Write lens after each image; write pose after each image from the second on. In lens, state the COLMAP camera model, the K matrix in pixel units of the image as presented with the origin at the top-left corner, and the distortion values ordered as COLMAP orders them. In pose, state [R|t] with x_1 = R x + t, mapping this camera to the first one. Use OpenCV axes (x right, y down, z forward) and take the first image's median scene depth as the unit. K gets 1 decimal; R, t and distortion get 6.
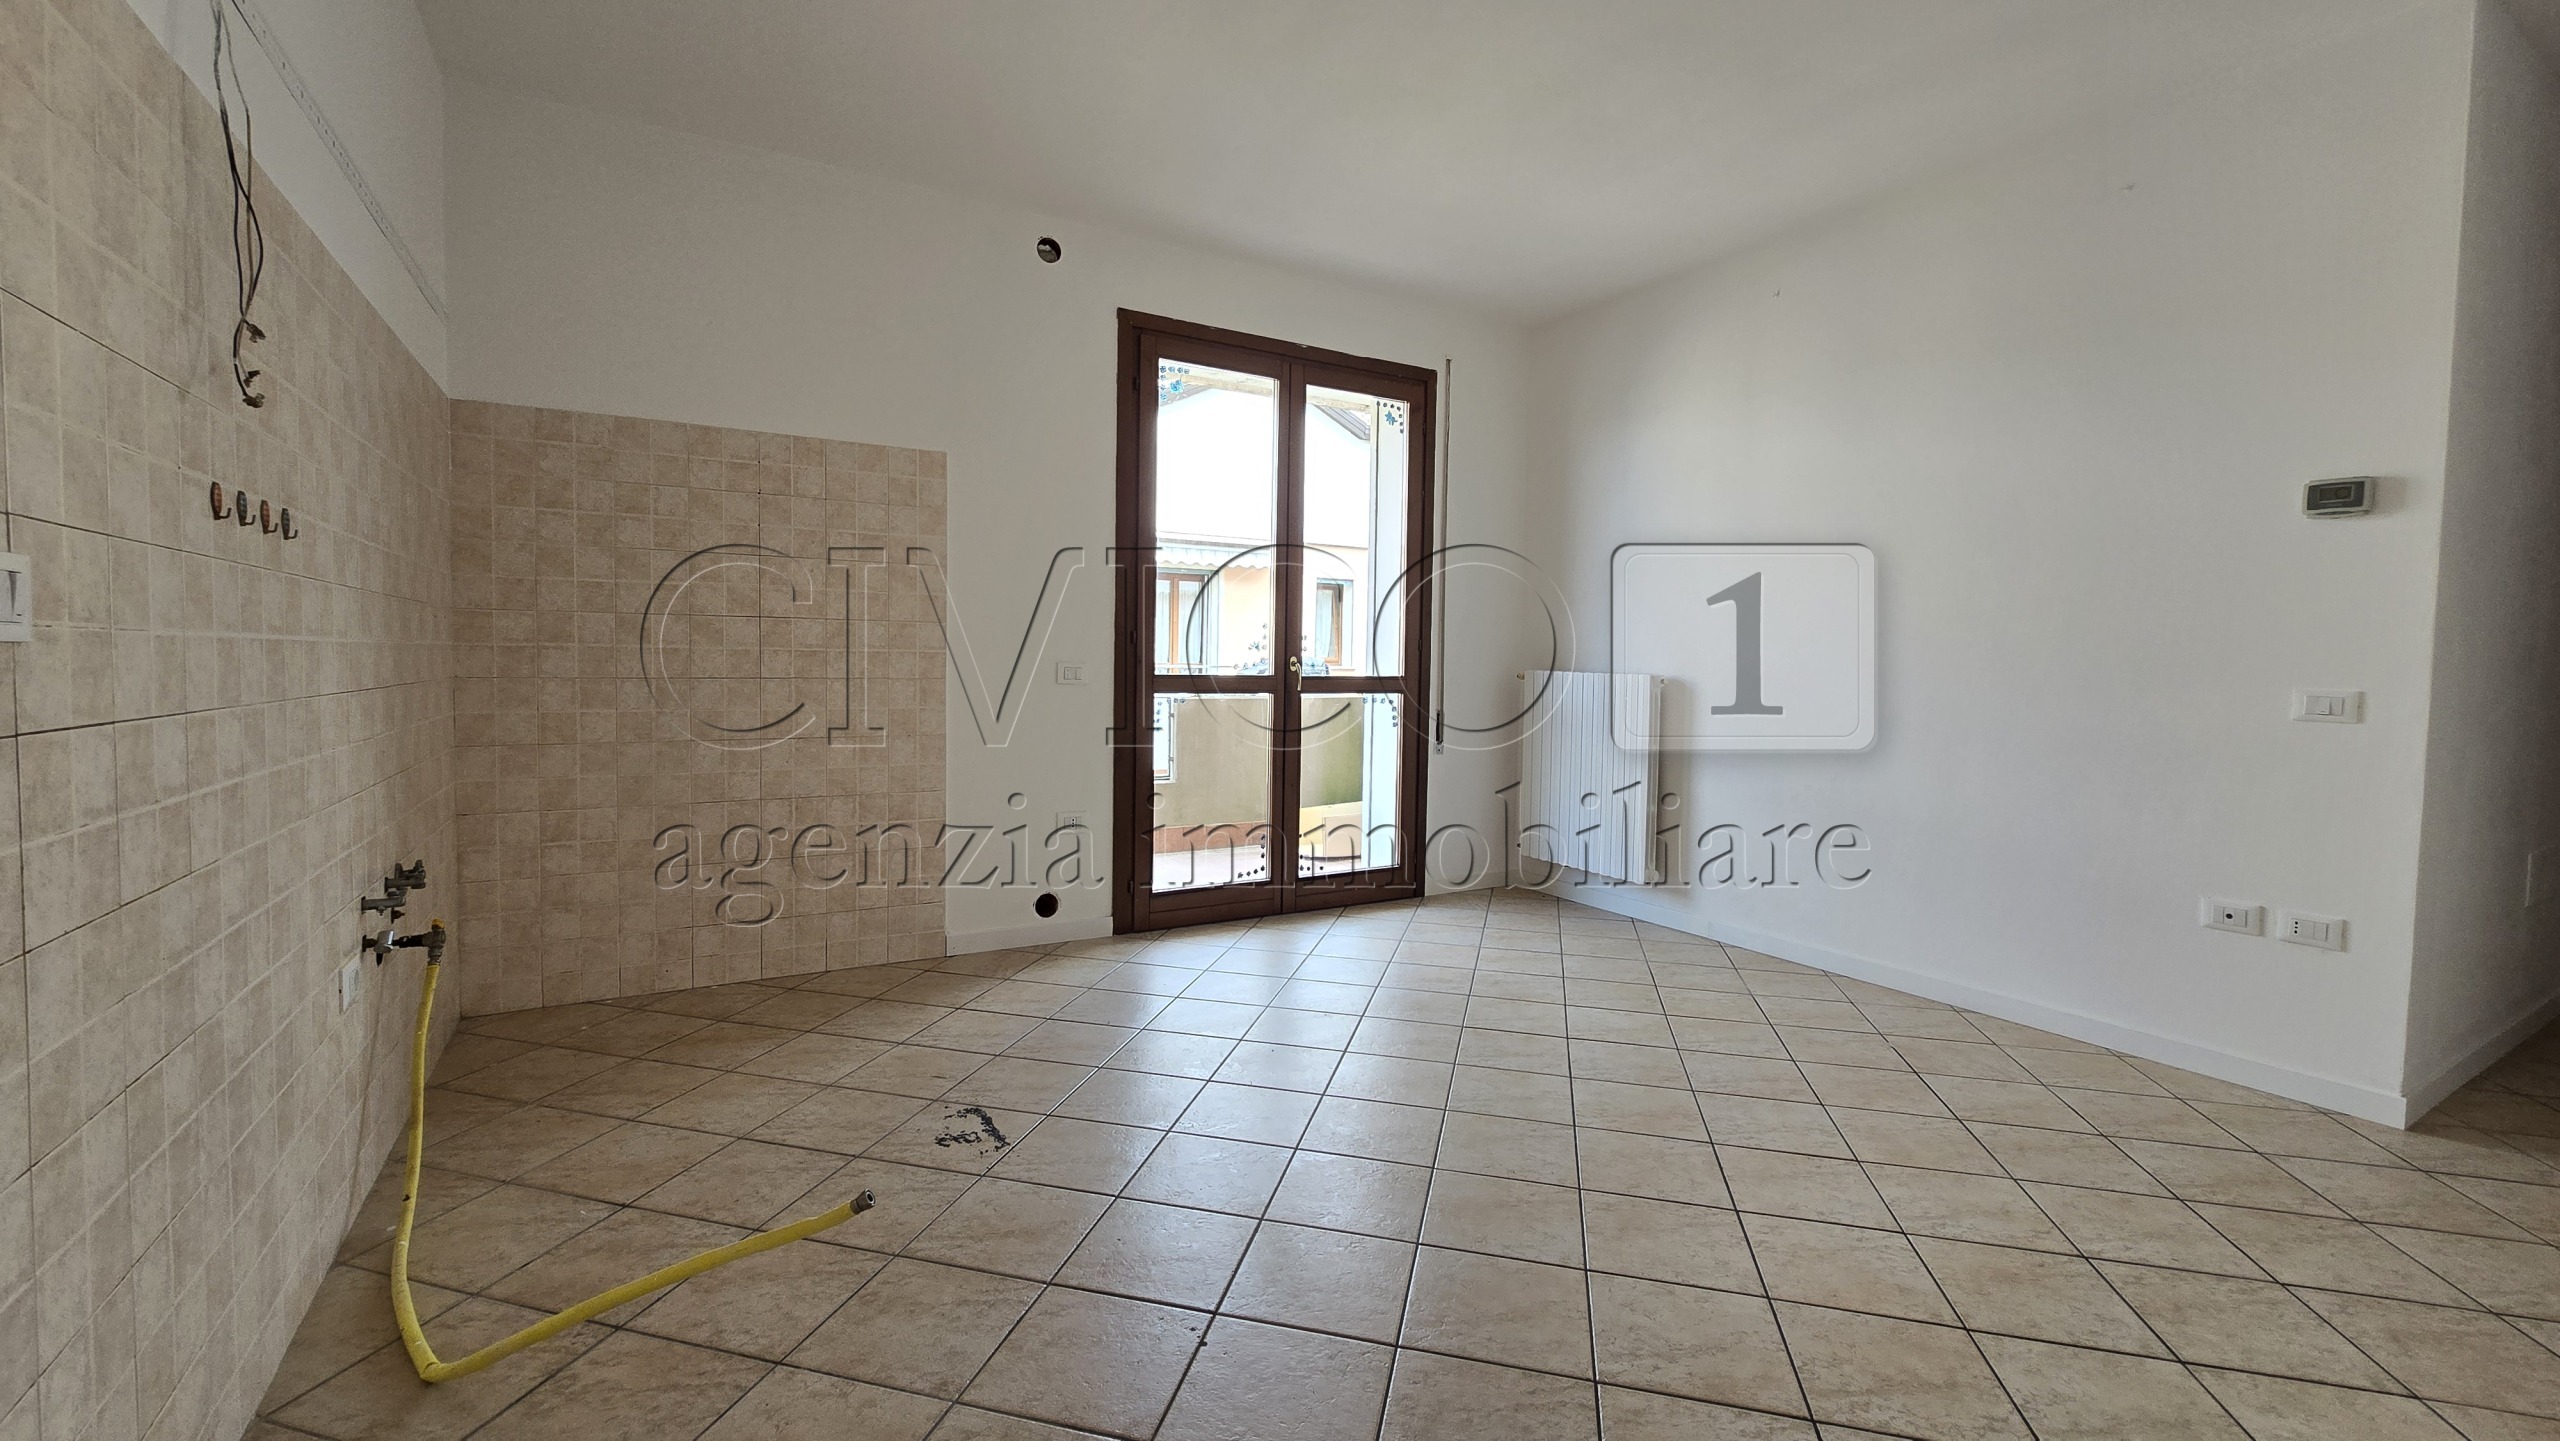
lens RADIAL K [[1042.4, 0, 1264.8], [0, 1042.4, 708.6], [0, 0, 1]] dist [-0.006310, 0.002066]
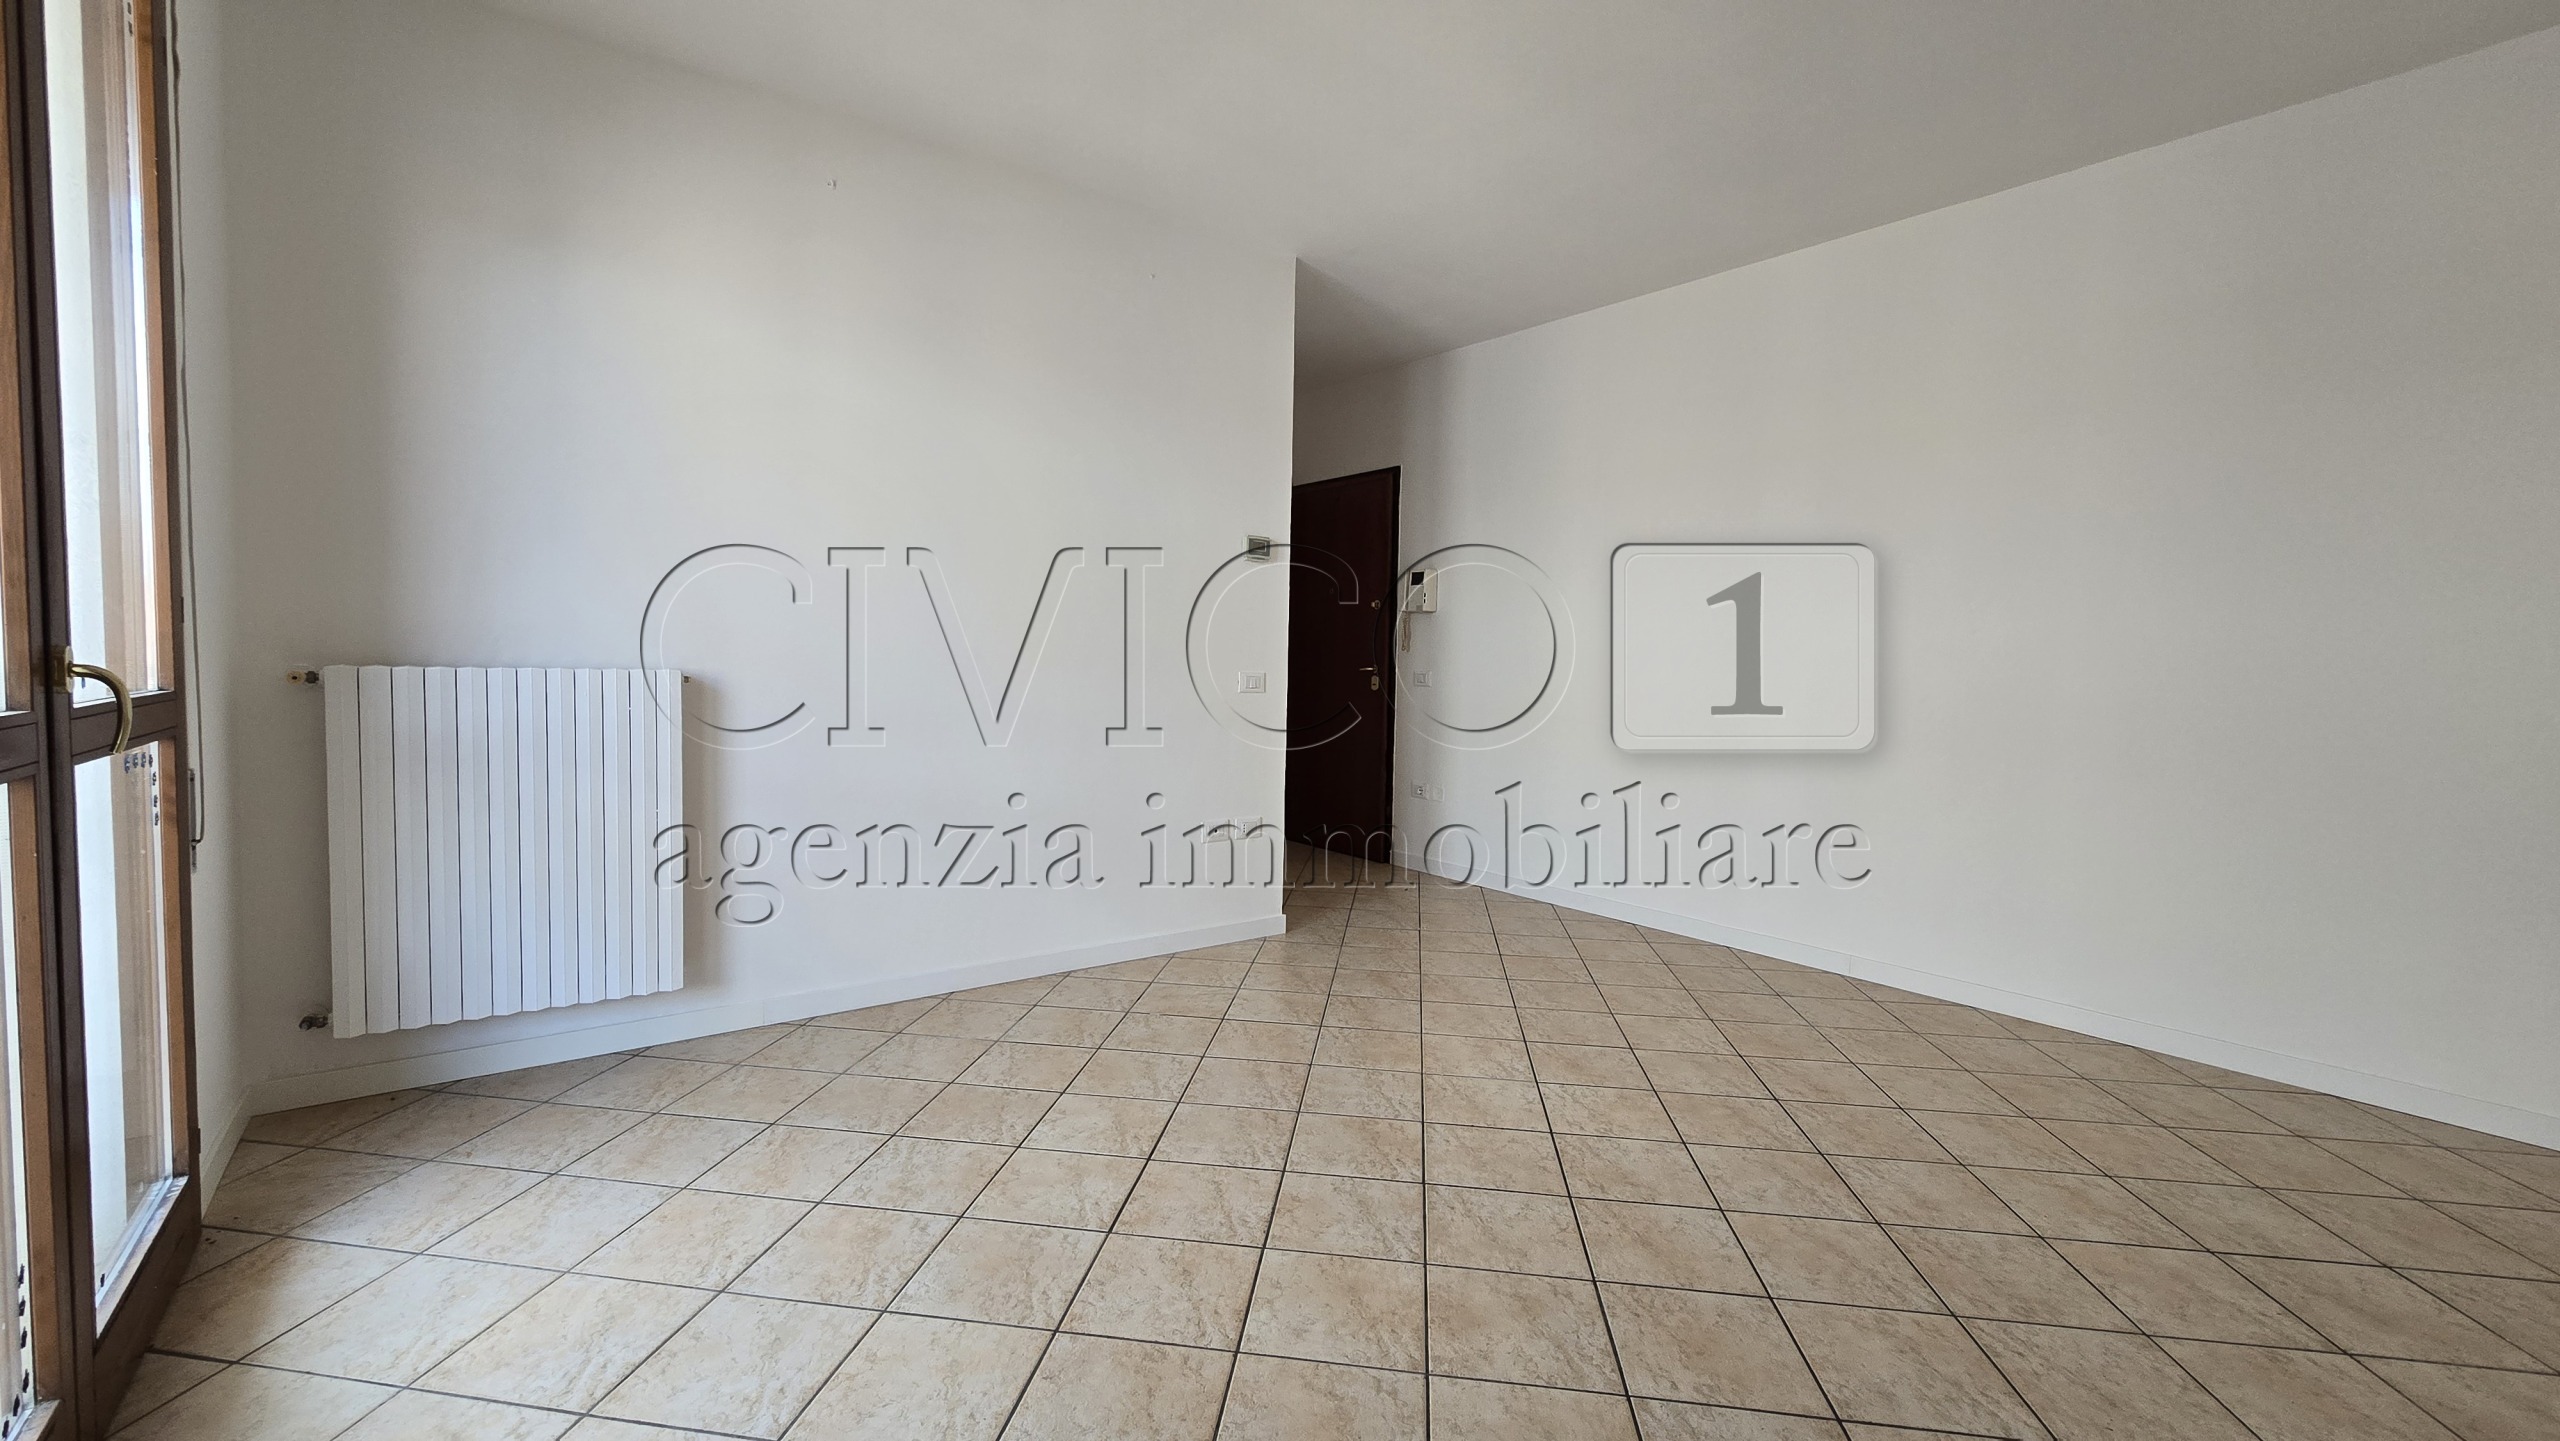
lens RADIAL K [[1042.4, 0, 1267.3], [0, 1042.4, 709.6], [0, 0, 1]] dist [-0.006310, 0.002066]
pose [[-0.114673, -0.068844, 0.991015, -0.461777], [0.023622, 0.997125, 0.072002, -0.065335], [-0.993122, 0.031666, -0.112717, 1.016998]]
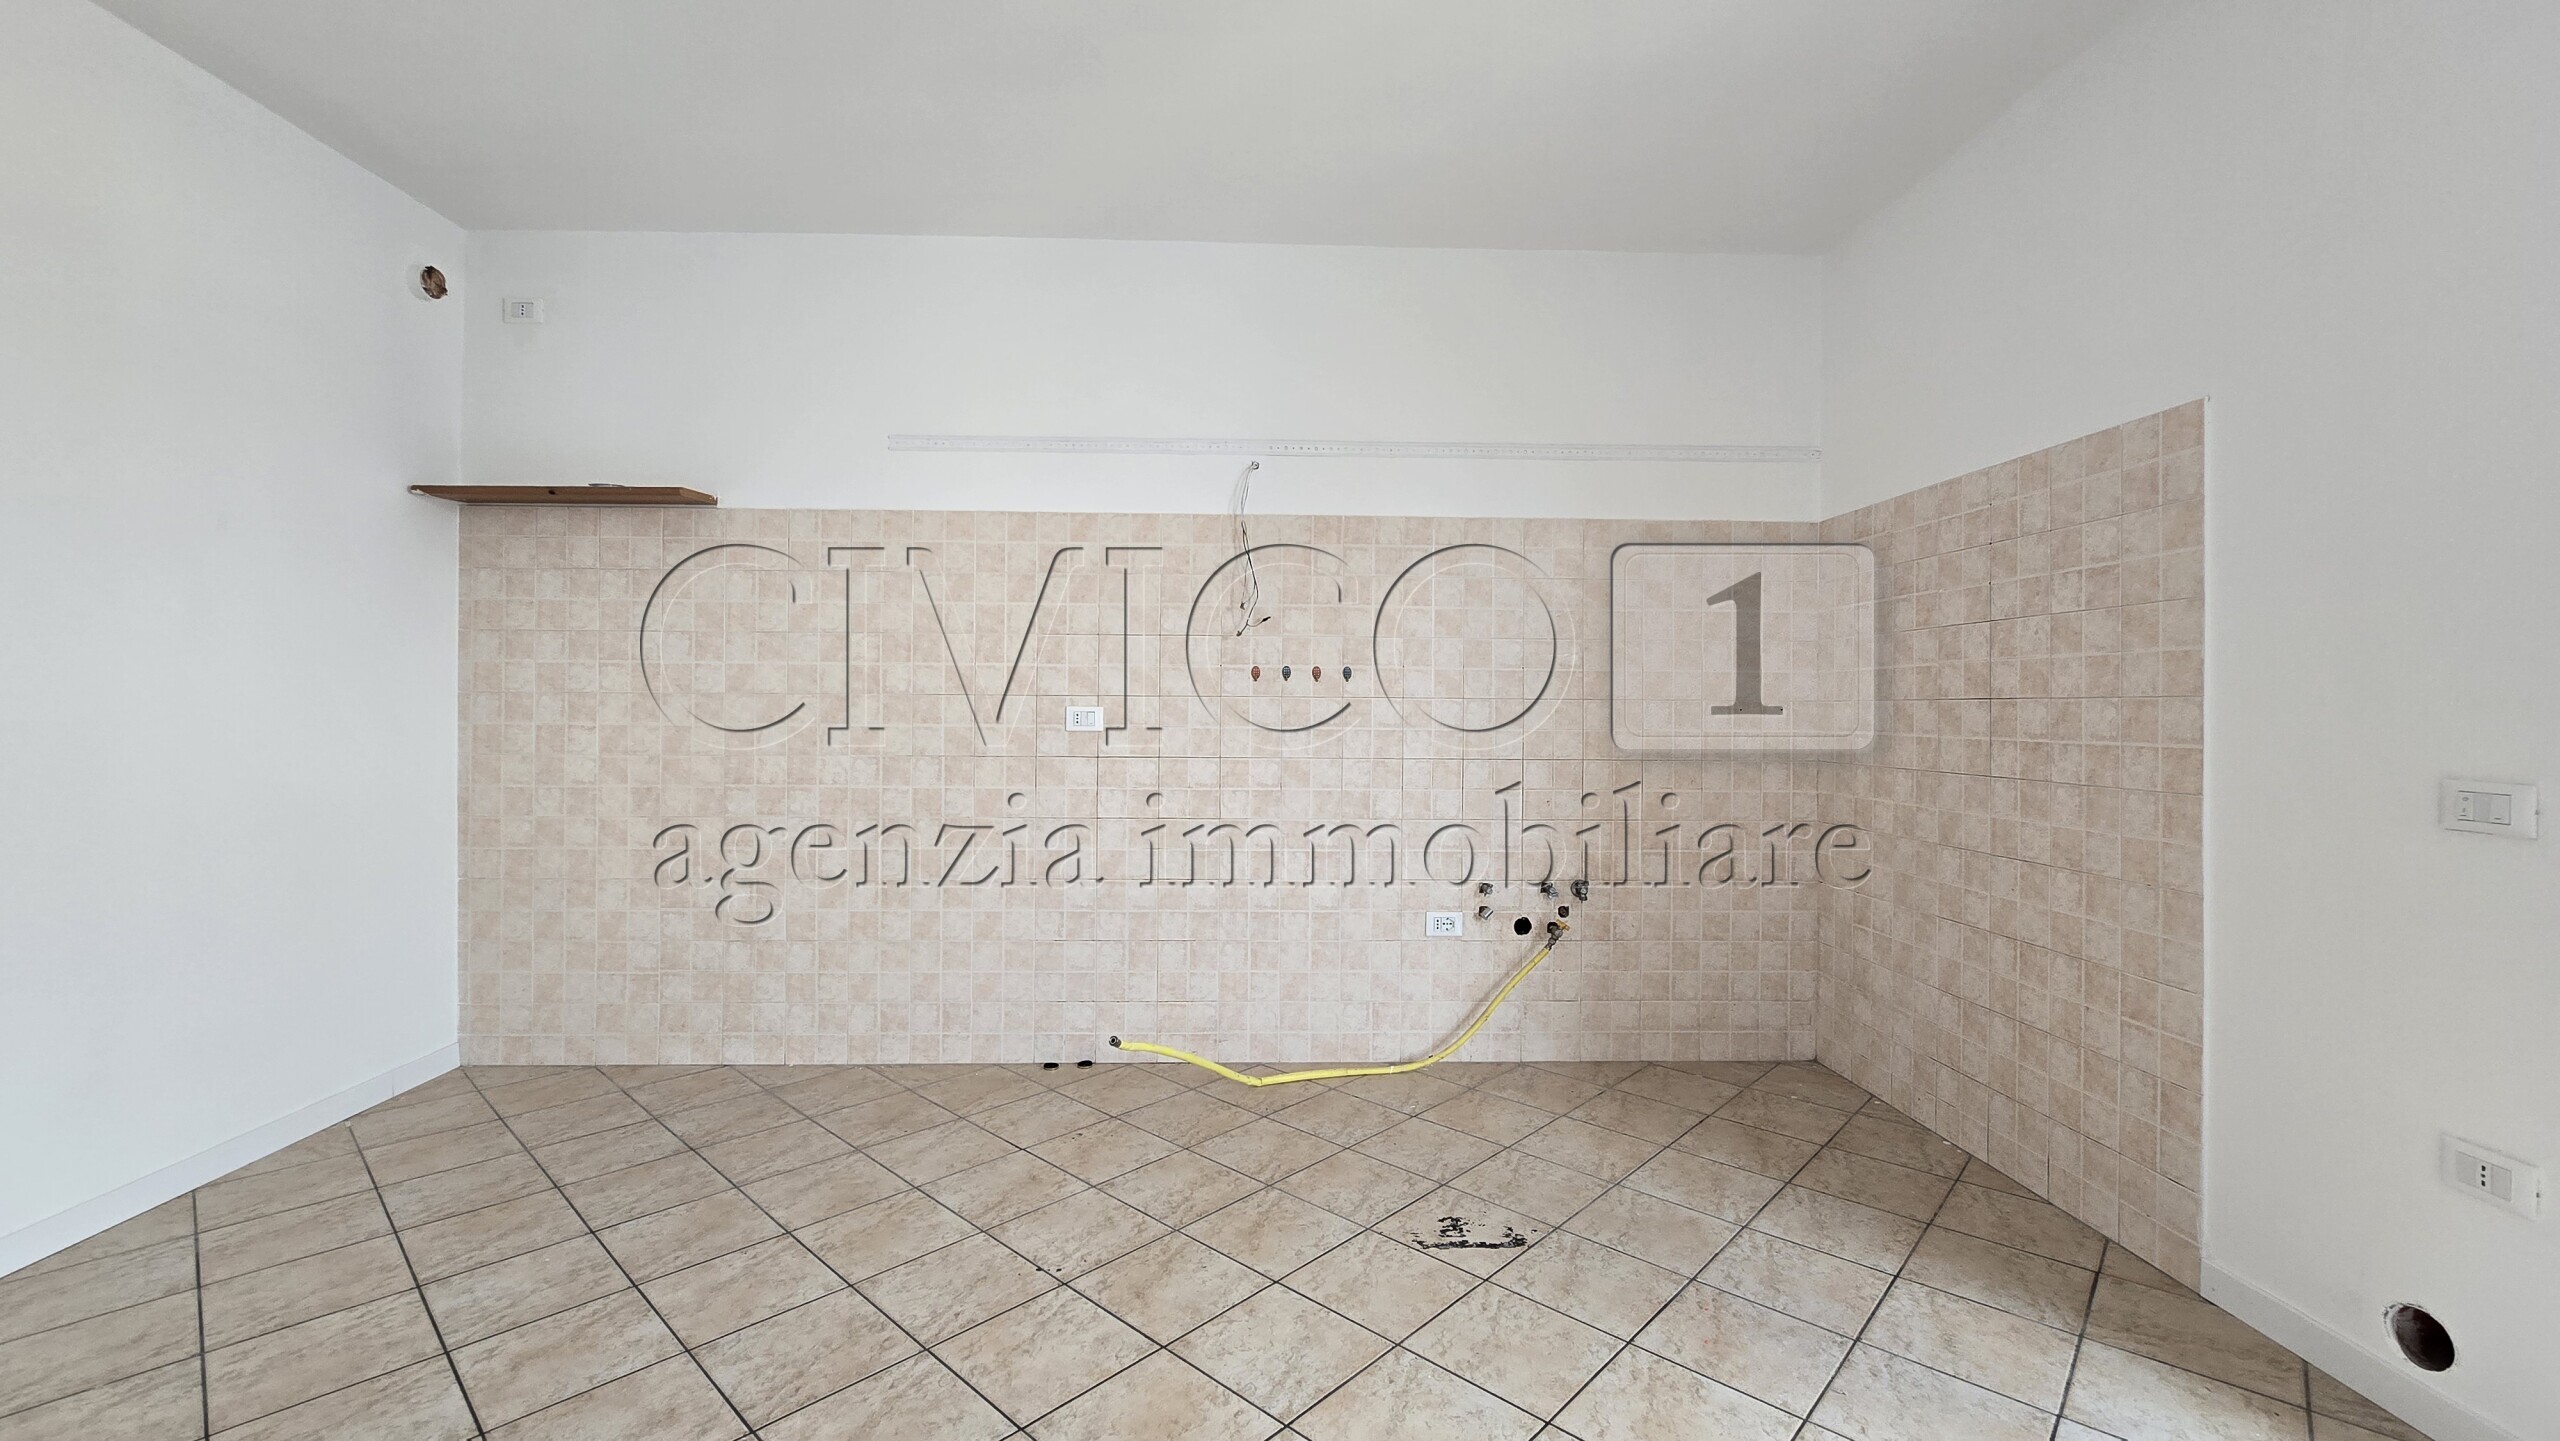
lens RADIAL K [[1042.4, 0, 1263.2], [0, 1042.4, 707.4], [0, 0, 1]] dist [-0.006310, 0.002066]
pose [[-0.482840, -0.018995, -0.875502, 0.536780], [-0.054524, 0.998477, 0.008407, -0.066329], [0.874009, 0.051794, -0.483141, 1.026762]]
